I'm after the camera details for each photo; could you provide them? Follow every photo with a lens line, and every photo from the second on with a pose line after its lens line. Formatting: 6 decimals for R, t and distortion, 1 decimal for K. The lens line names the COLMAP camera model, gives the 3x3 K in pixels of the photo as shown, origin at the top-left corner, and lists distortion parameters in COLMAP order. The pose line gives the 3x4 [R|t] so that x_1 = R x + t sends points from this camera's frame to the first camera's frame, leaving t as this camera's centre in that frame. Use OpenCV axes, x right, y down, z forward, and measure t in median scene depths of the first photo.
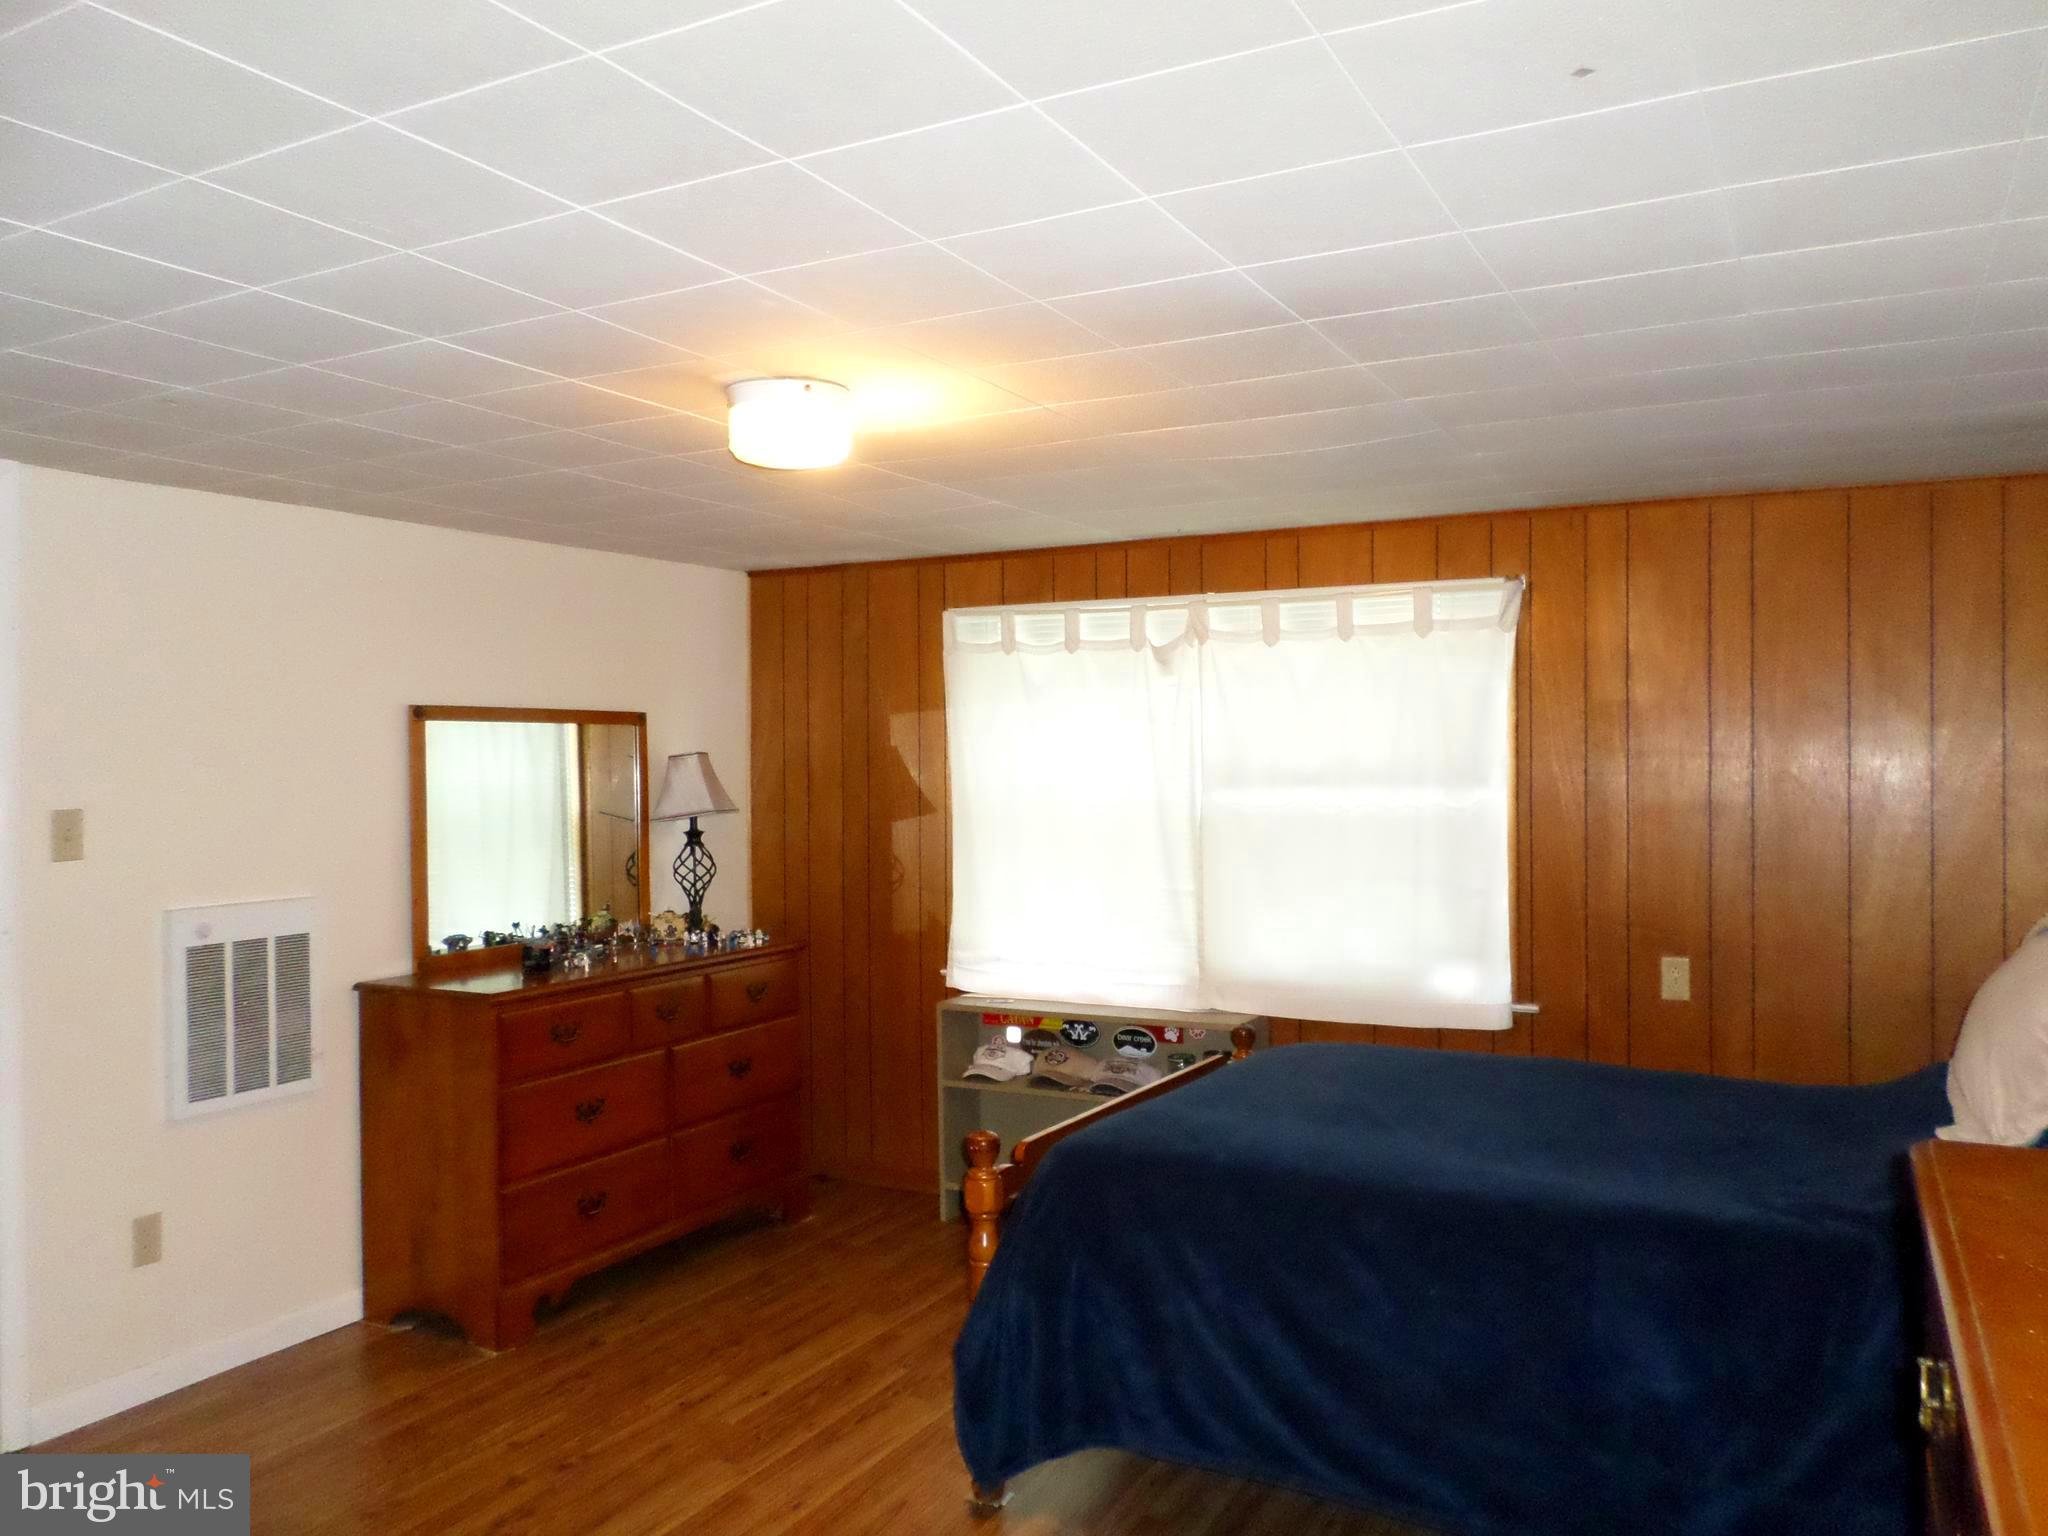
lens RADIAL K [[1566.4, 0, 1031.6], [0, 1566.4, 771.4], [0, 0, 1]] dist [0.000553, 0.004358]
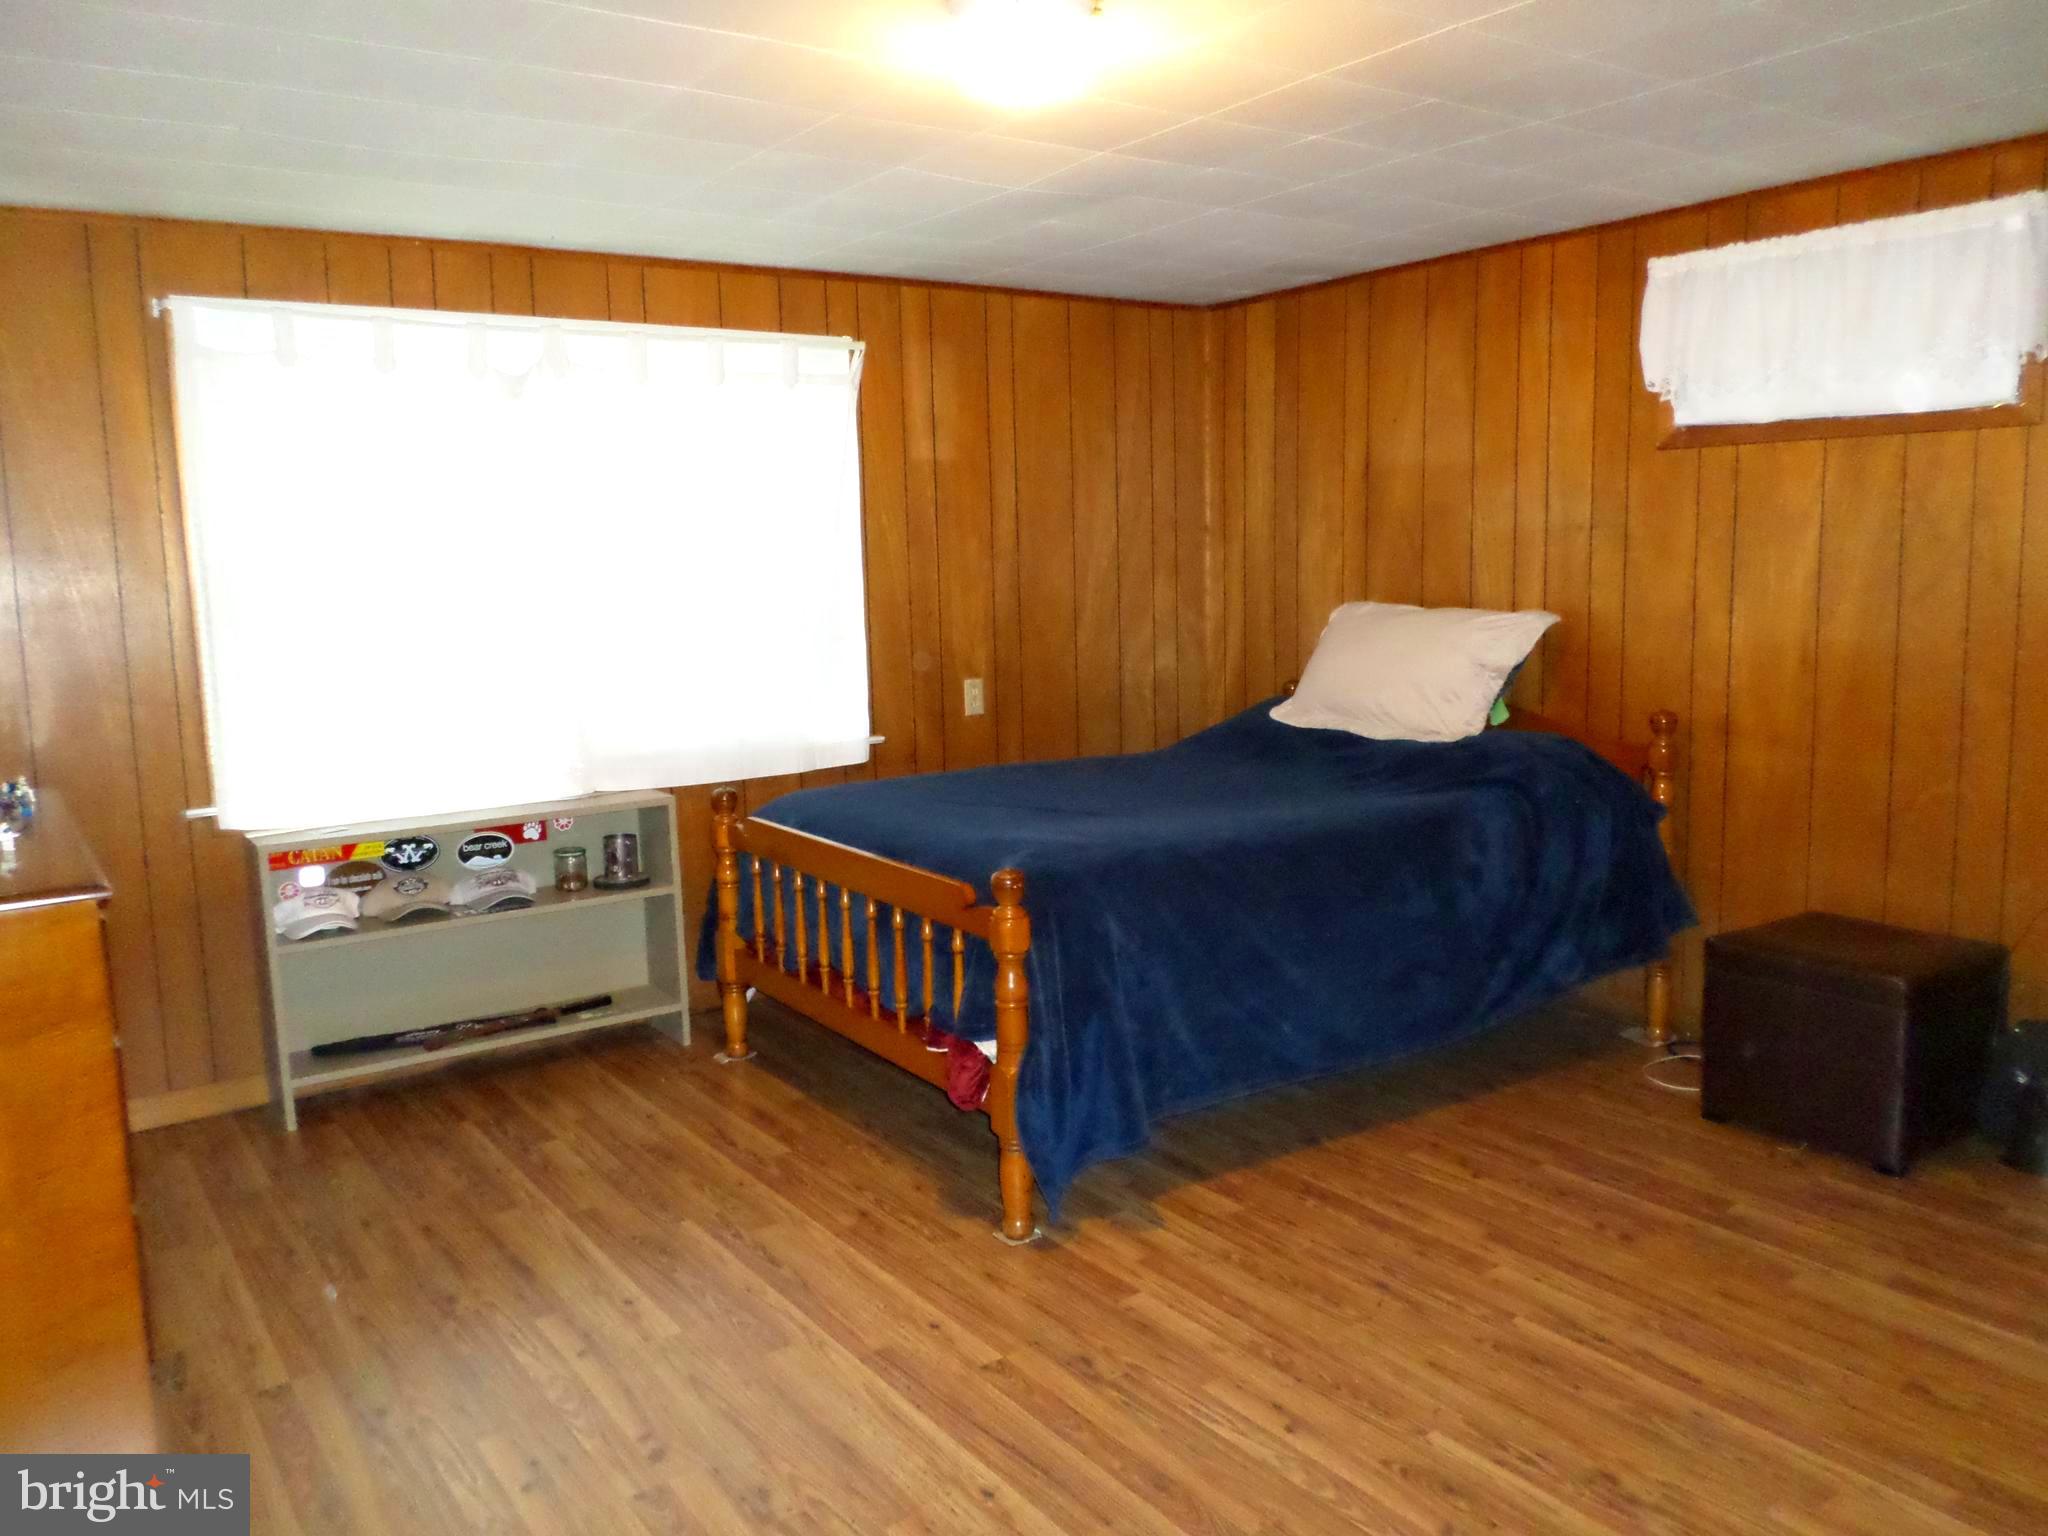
lens RADIAL K [[1566.4, 0, 1031.2], [0, 1566.4, 767.6], [0, 0, 1]] dist [0.000553, 0.004358]
pose [[0.464764, -0.128592, 0.876047, -0.542160], [0.030226, 0.991125, 0.129448, 0.027743], [-0.884918, -0.033683, 0.464527, 0.349302]]
